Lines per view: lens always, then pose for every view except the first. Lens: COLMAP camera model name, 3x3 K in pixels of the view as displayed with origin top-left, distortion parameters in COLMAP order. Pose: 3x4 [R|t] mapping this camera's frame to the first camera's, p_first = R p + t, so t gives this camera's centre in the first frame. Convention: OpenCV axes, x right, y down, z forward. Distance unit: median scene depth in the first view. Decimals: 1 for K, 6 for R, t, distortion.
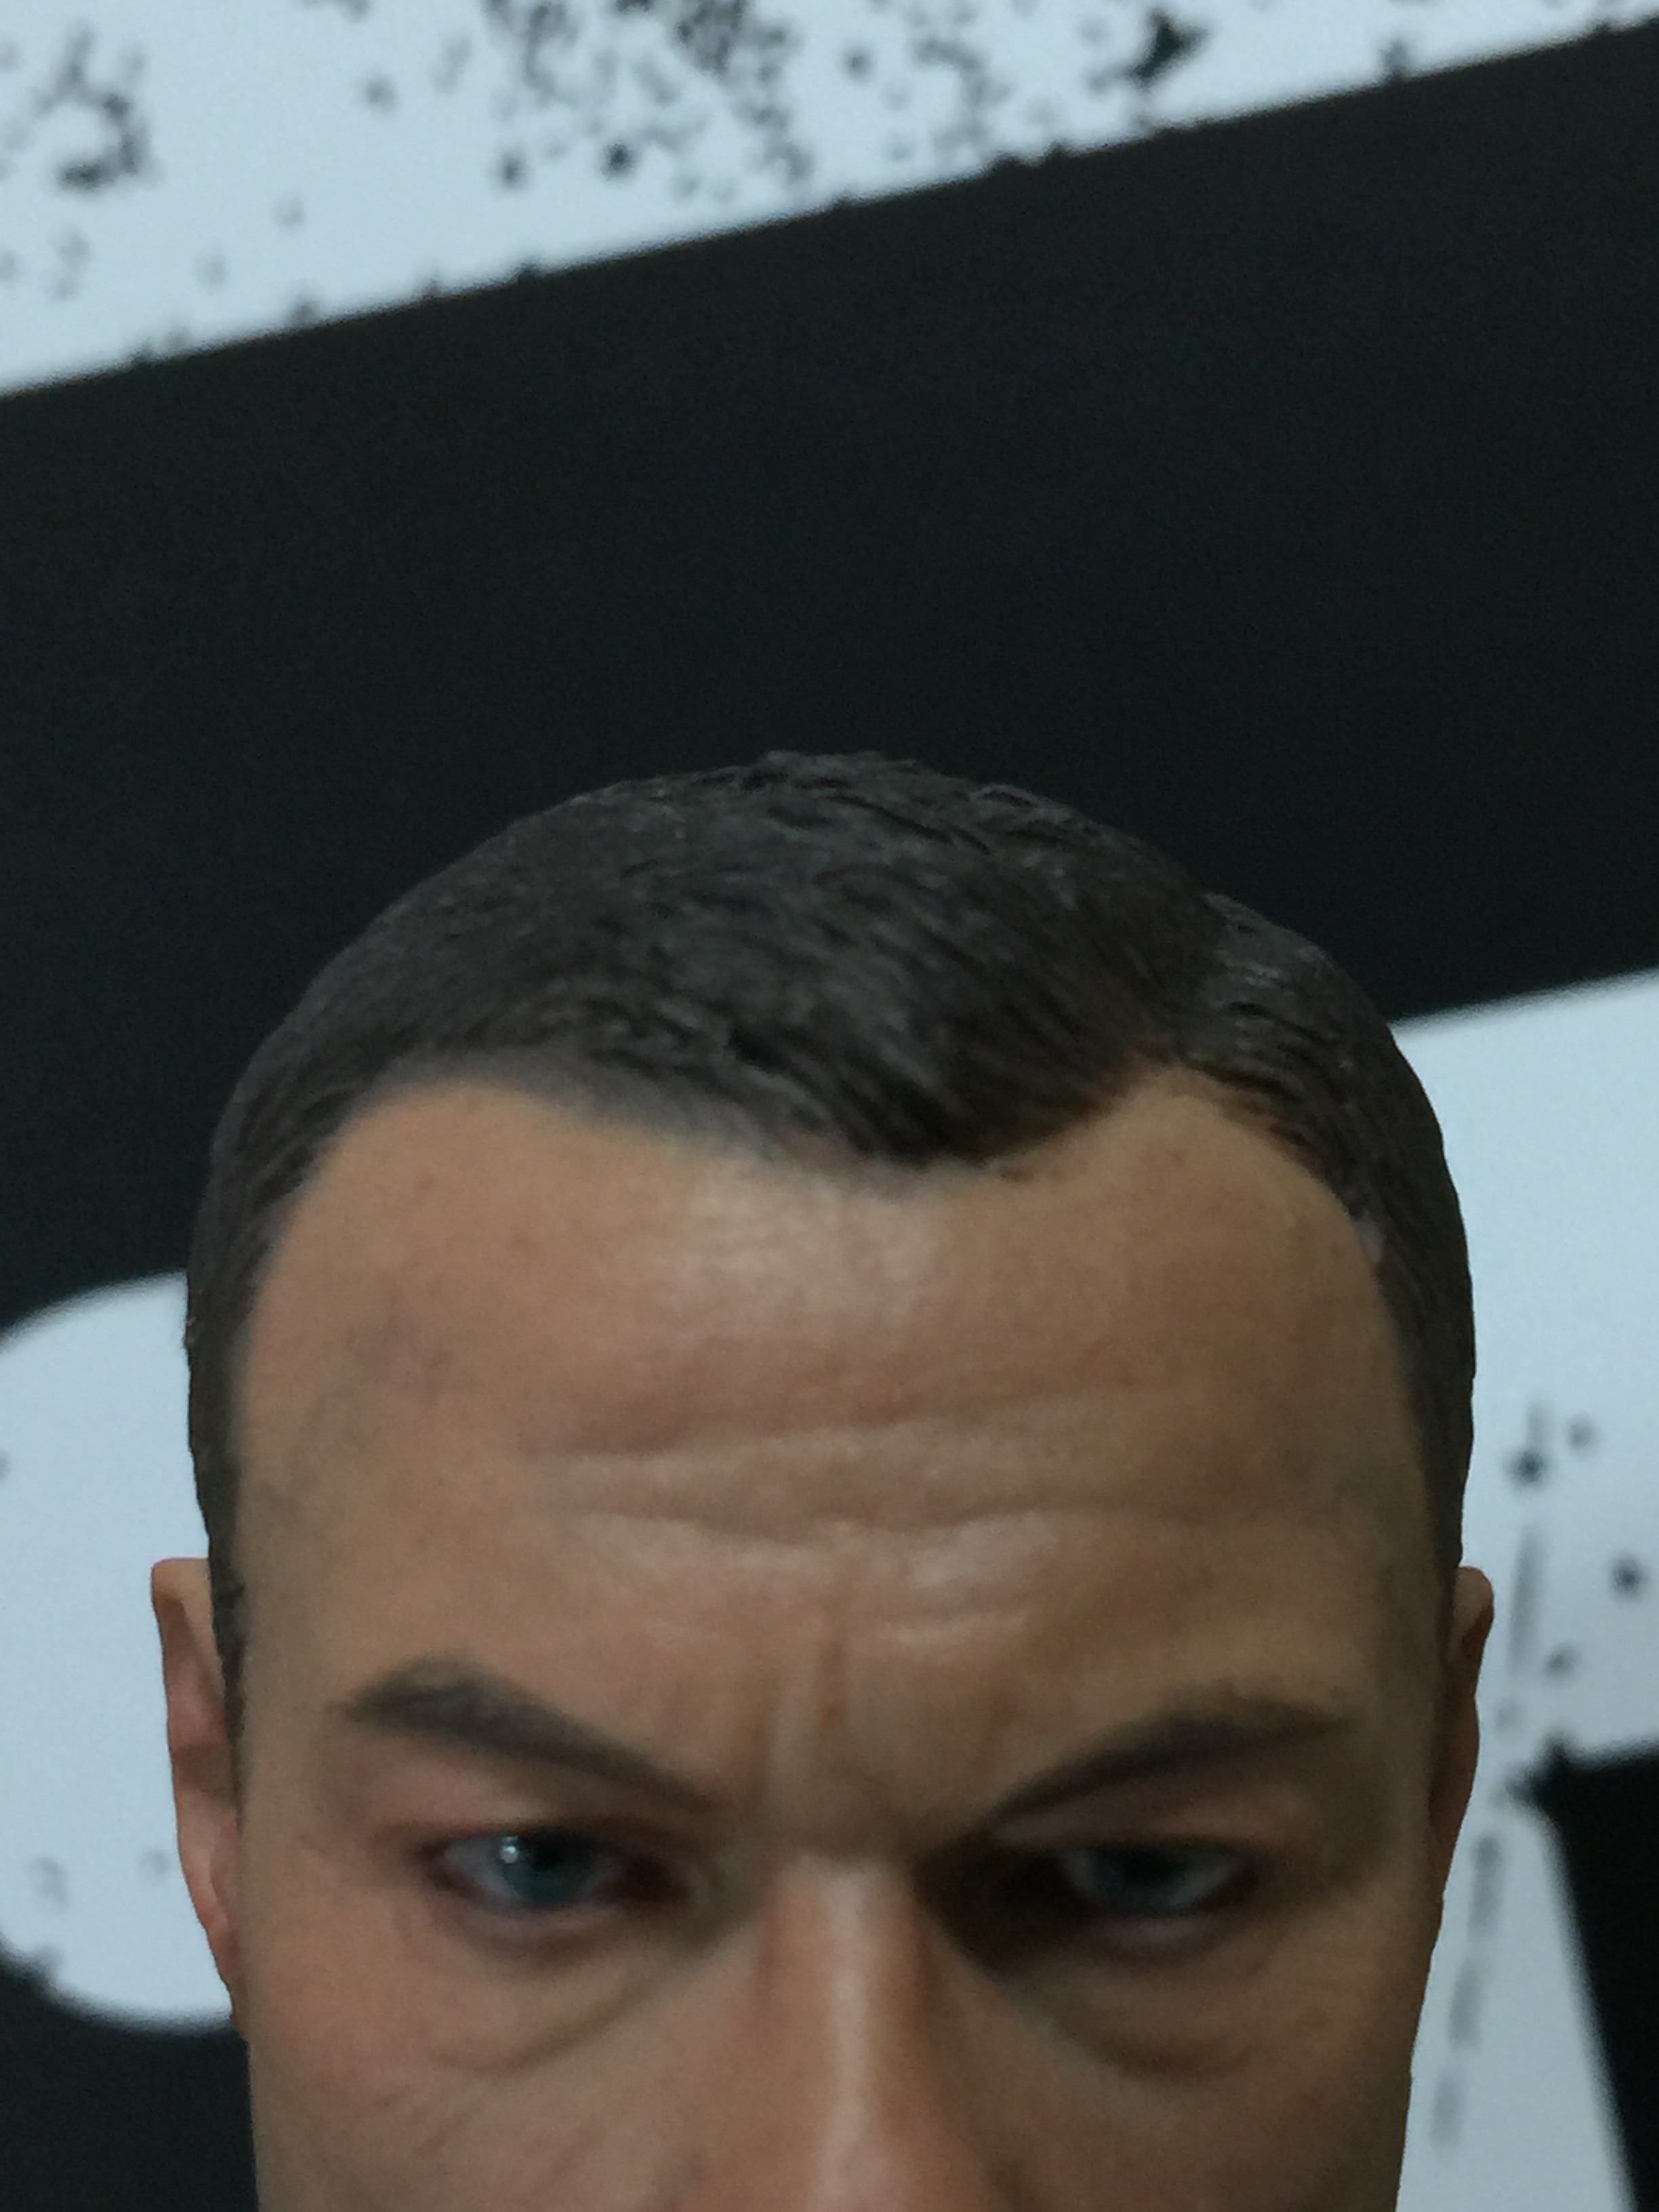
lens RADIAL K [[4051.2, 0, 830.5], [0, 4051.2, 1113.9], [0, 0, 1]] dist [0.054715, 0.000000]
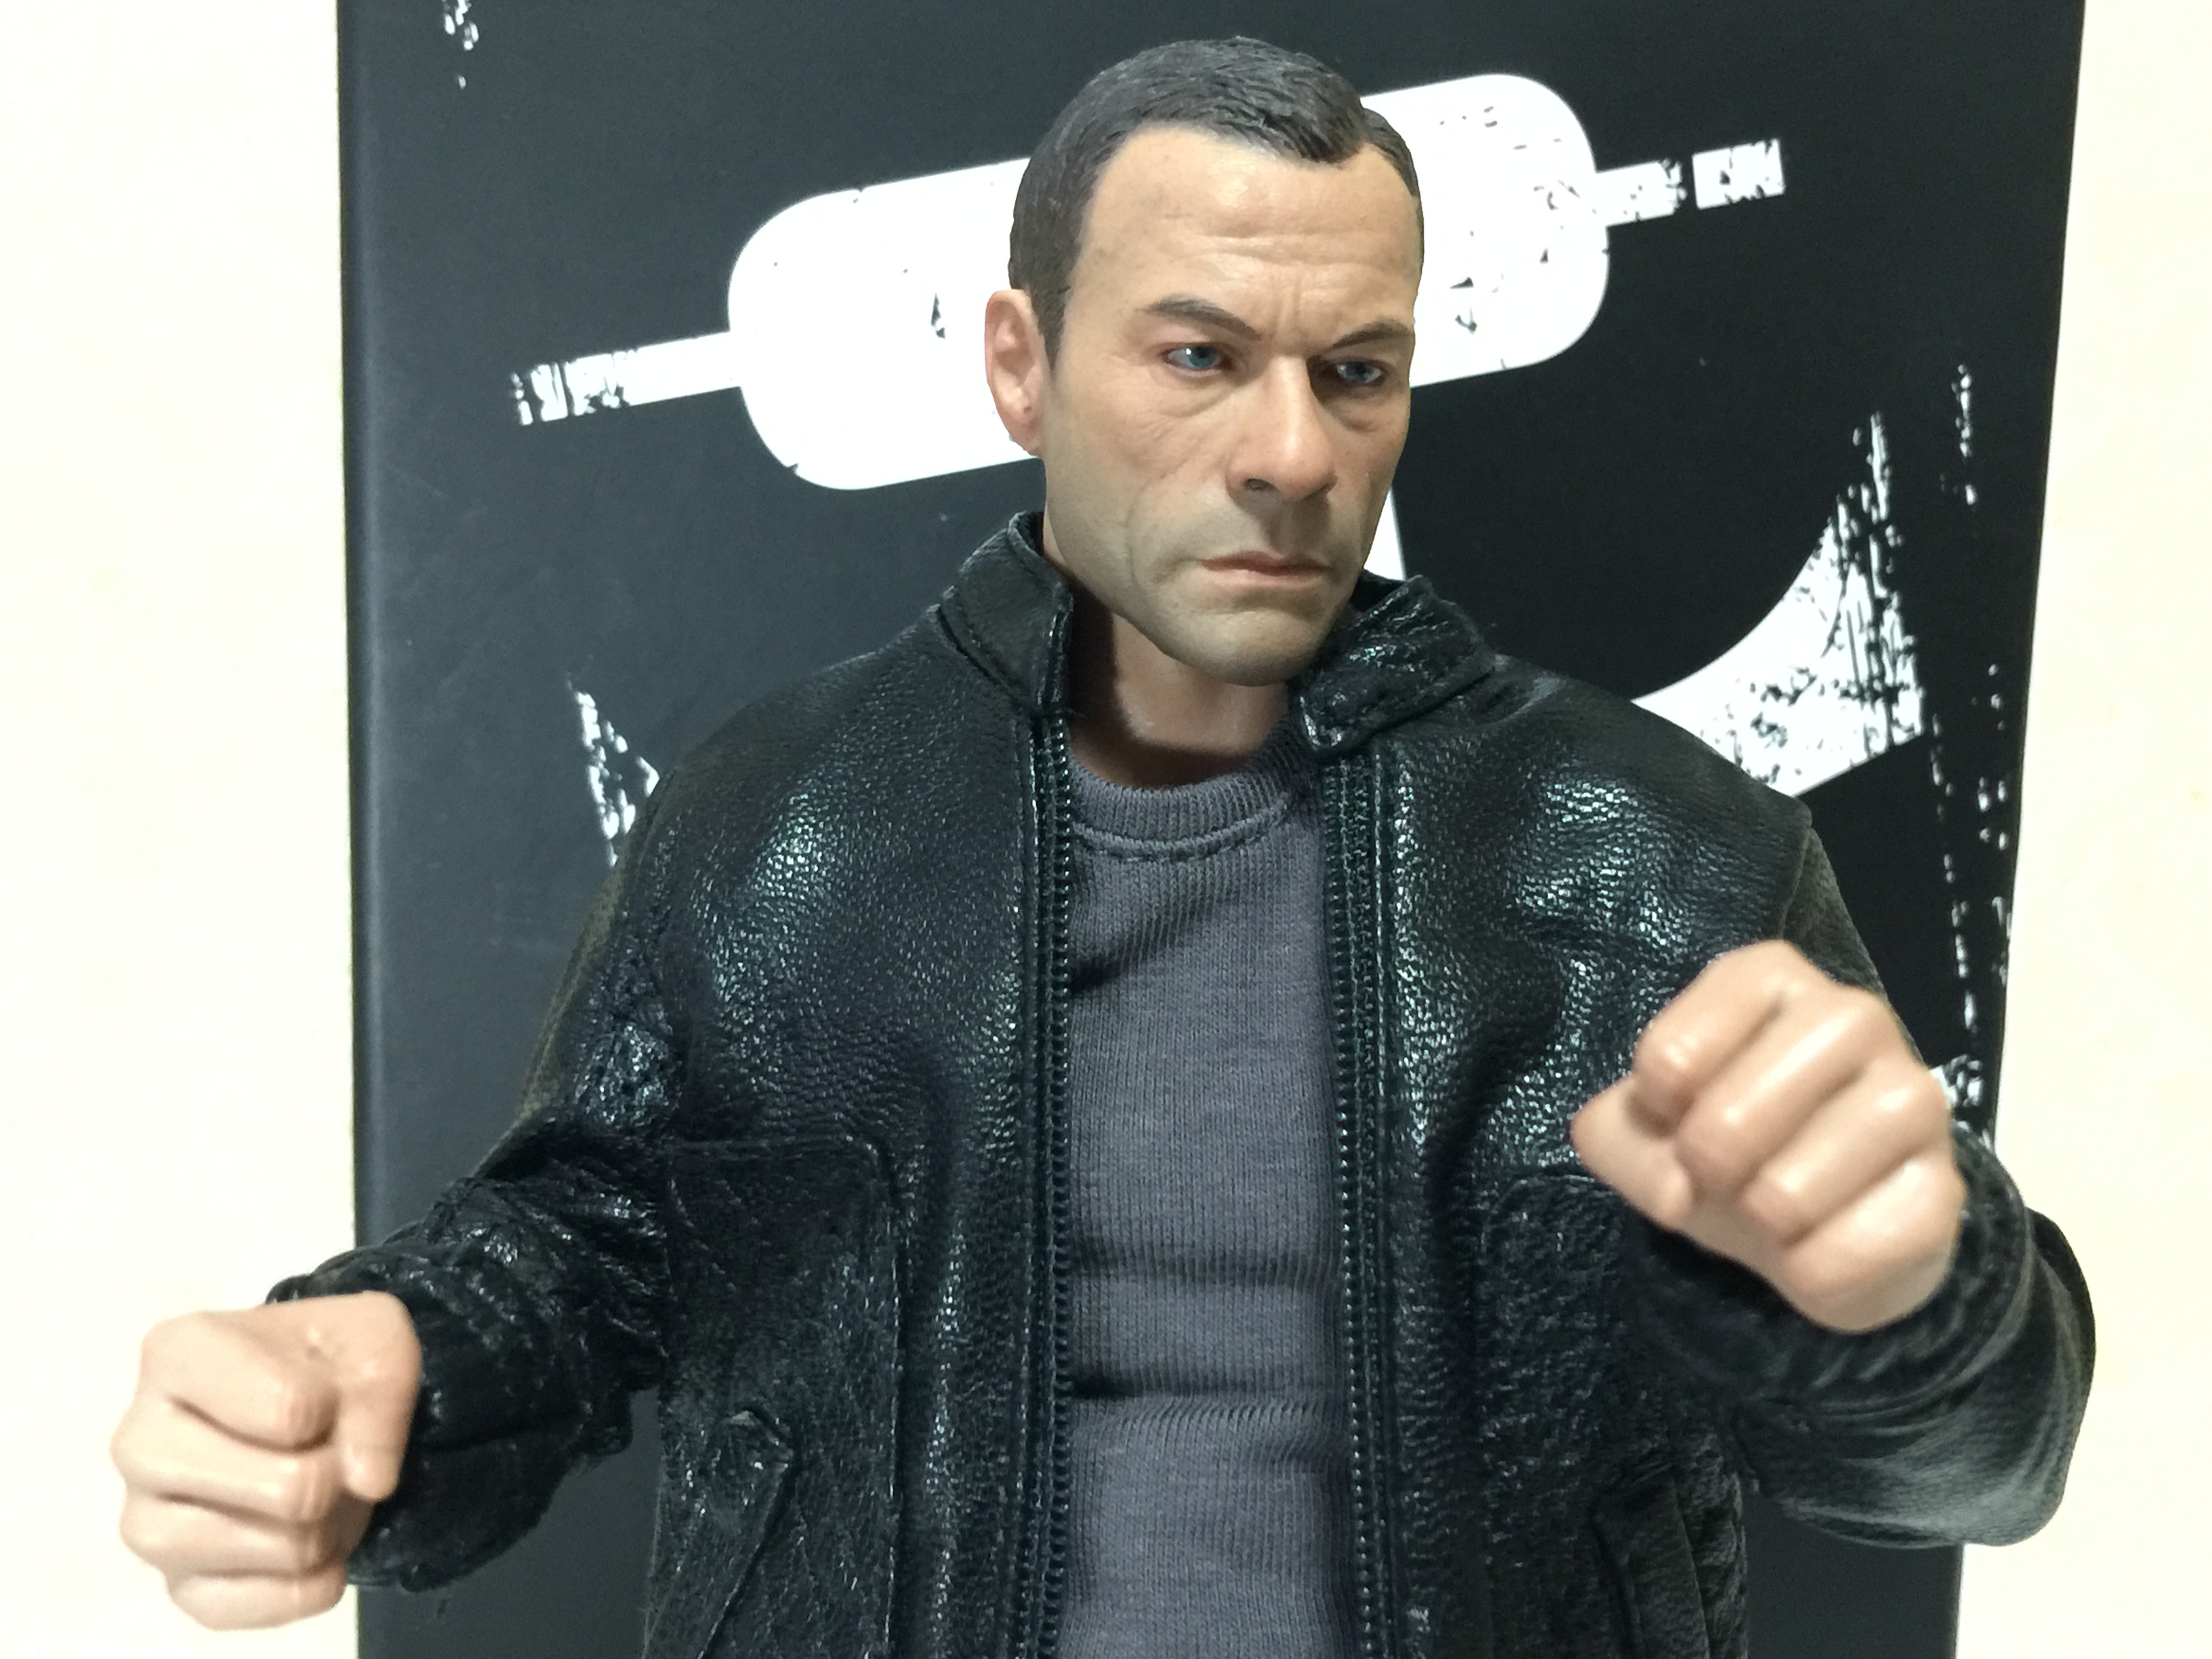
lens RADIAL K [[2577.7, 0, 1102.0], [0, 2577.7, 833.4], [0, 0, 1]] dist [0.038649, 0.000000]
pose [[0.966260, 0.025133, 0.256338, -0.711665], [-0.072274, 0.981700, 0.176185, 0.201008], [-0.247219, -0.188767, 0.950394, -1.177438]]
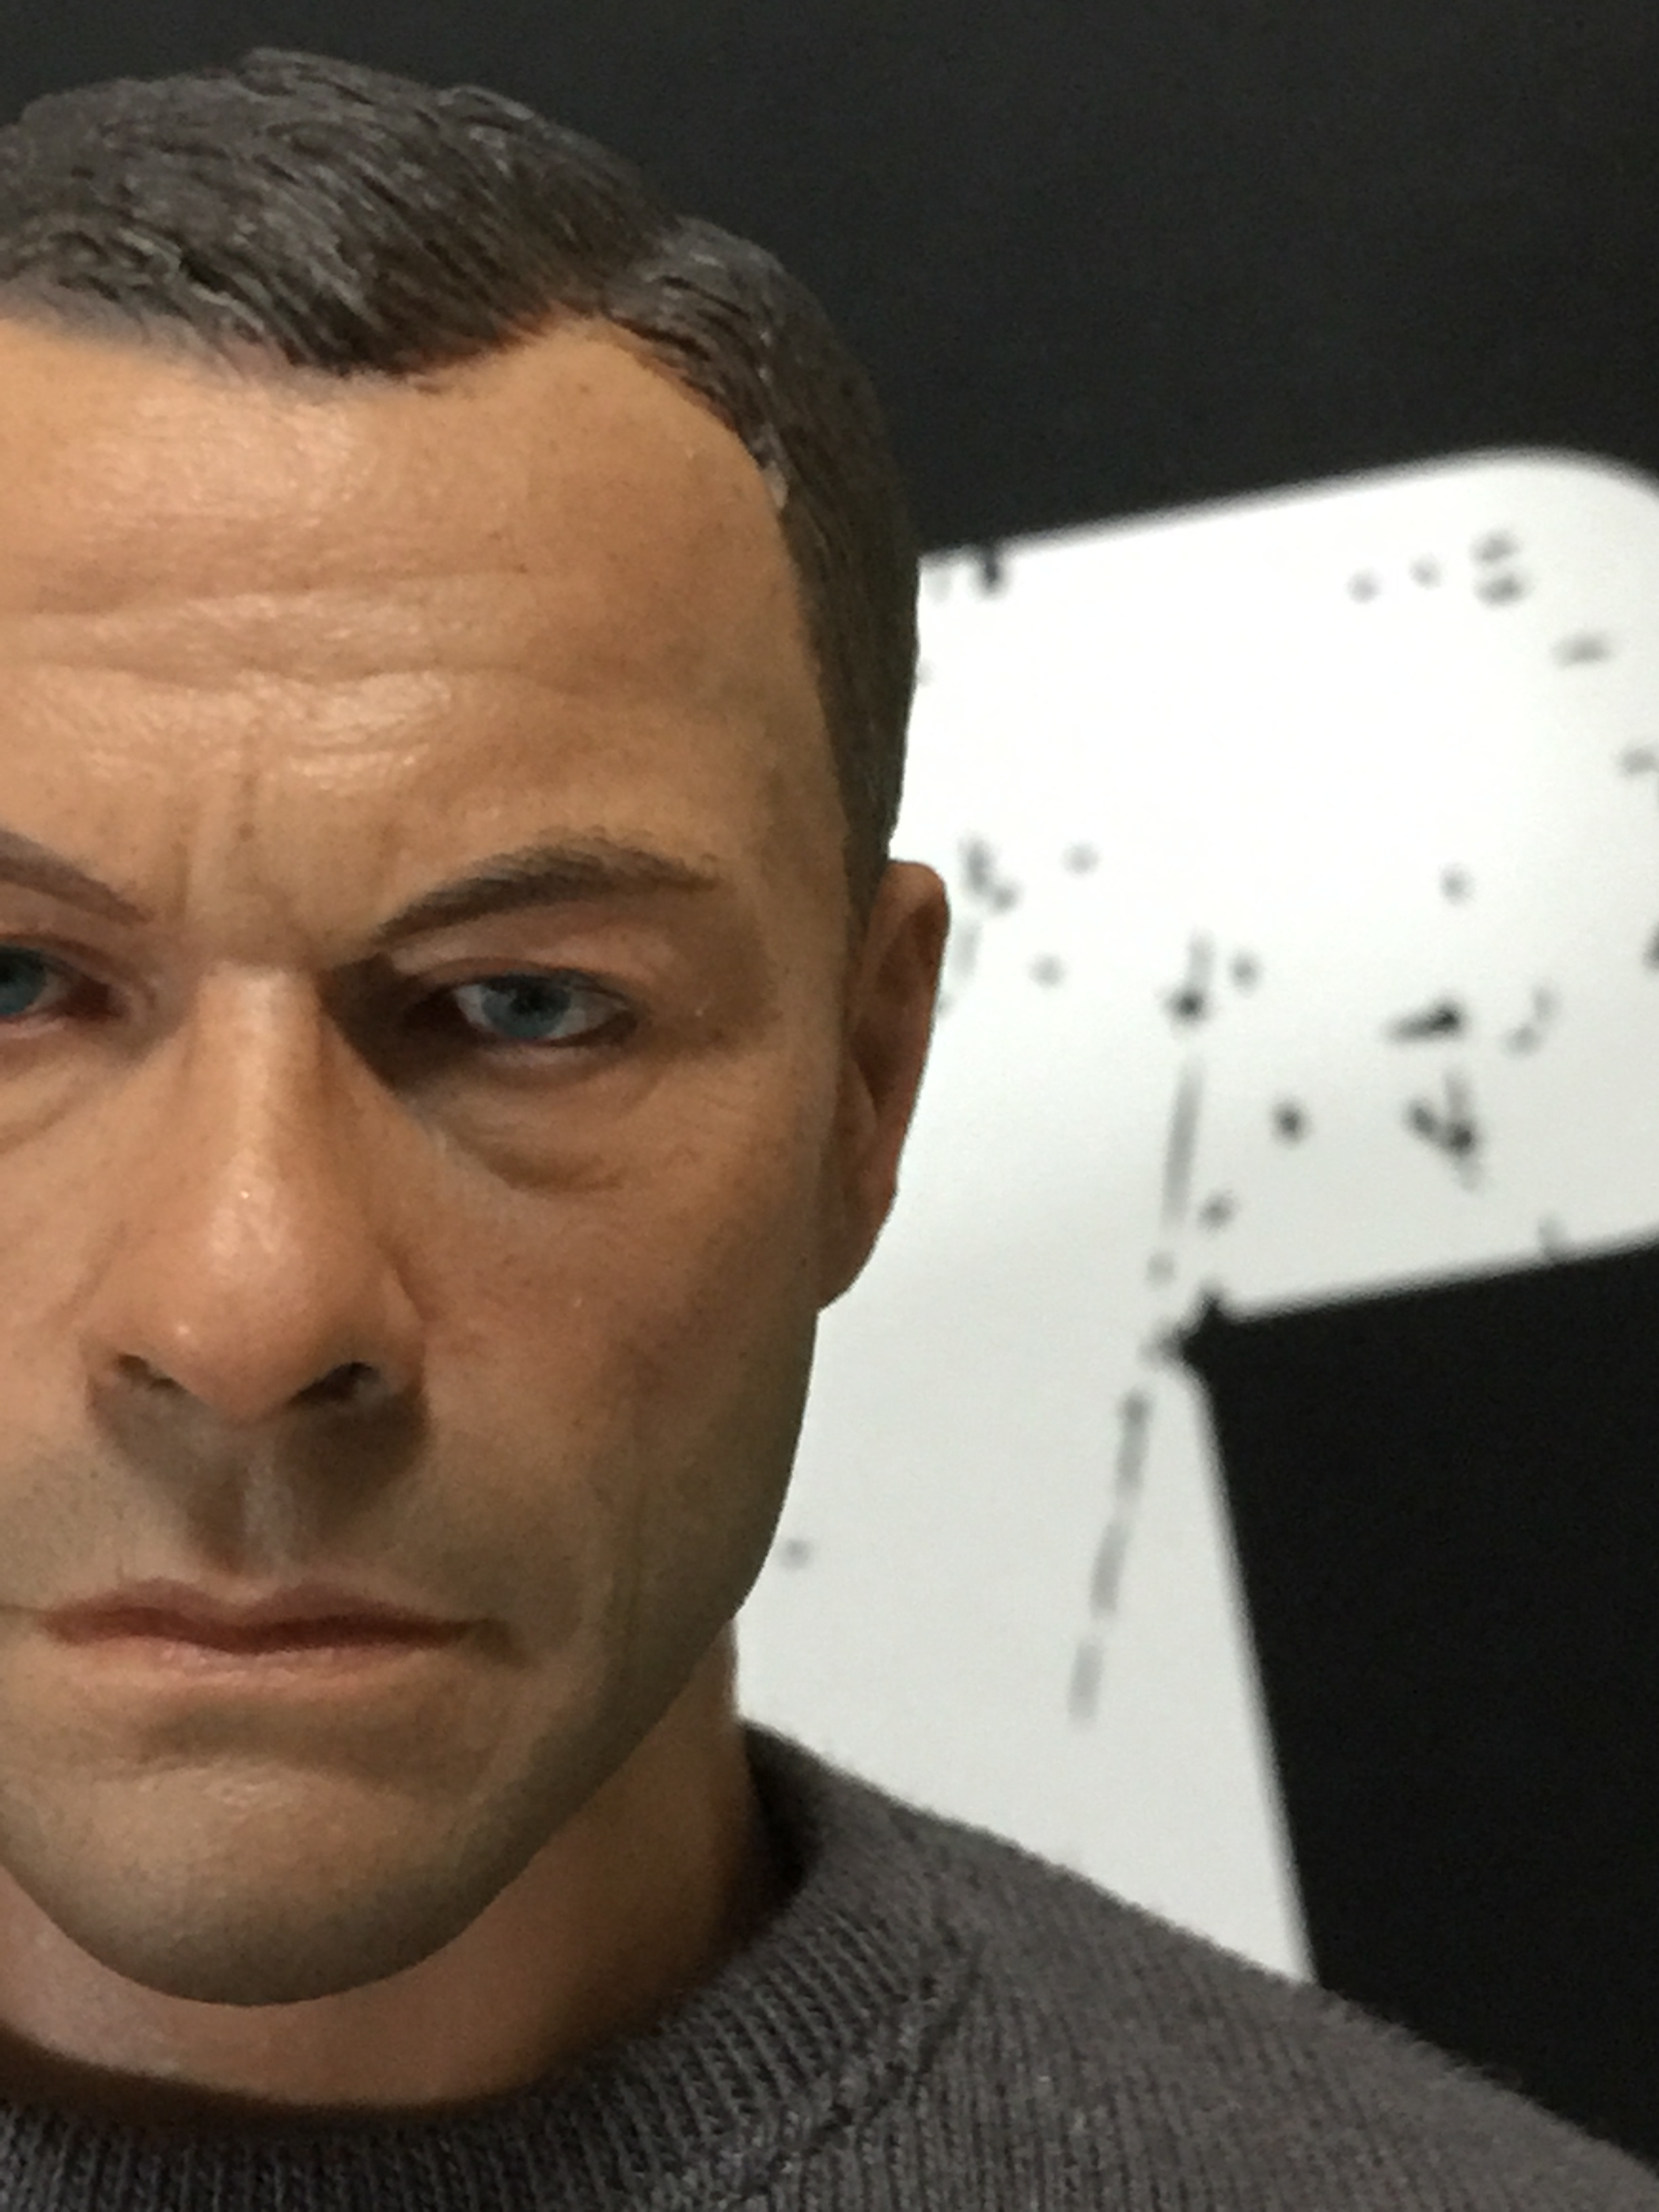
lens RADIAL K [[5269.2, 0, 829.8], [0, 5269.2, 1100.9], [0, 0, 1]] dist [0.050551, 0.000000]
pose [[0.999542, 0.022832, 0.019863, 0.132075], [-0.023190, 0.999570, 0.017971, 0.184484], [-0.019445, -0.018423, 0.999641, -0.475446]]
